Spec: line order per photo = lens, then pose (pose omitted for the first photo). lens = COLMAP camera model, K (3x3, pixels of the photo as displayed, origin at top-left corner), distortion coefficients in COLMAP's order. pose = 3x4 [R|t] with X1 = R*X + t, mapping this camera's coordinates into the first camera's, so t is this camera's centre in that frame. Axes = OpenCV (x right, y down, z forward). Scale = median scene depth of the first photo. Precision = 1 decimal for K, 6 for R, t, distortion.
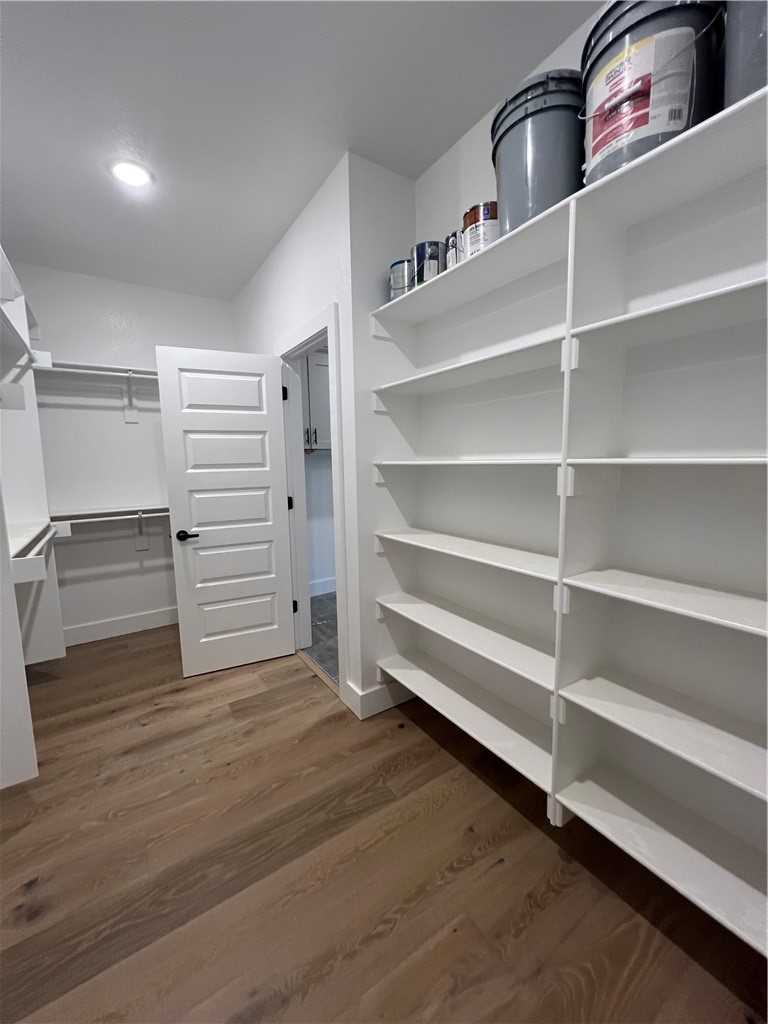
lens RADIAL K [[409.2, 0, 385.6], [0, 409.2, 509.0], [0, 0, 1]] dist [-0.003174, 0.000517]
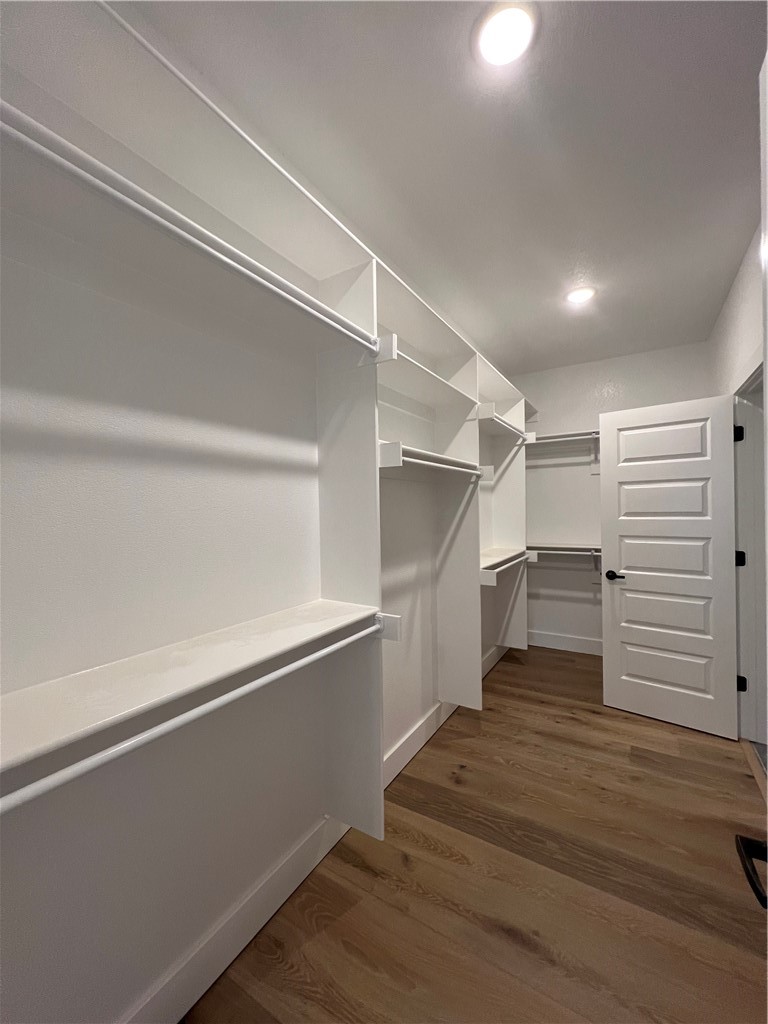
lens RADIAL K [[409.2, 0, 384.4], [0, 409.2, 510.9], [0, 0, 1]] dist [-0.003174, 0.000517]
pose [[0.409971, 0.021801, -0.911838, 0.272808], [-0.098931, 0.994879, -0.020694, -0.026368], [0.906717, 0.098693, 0.410028, -0.039083]]
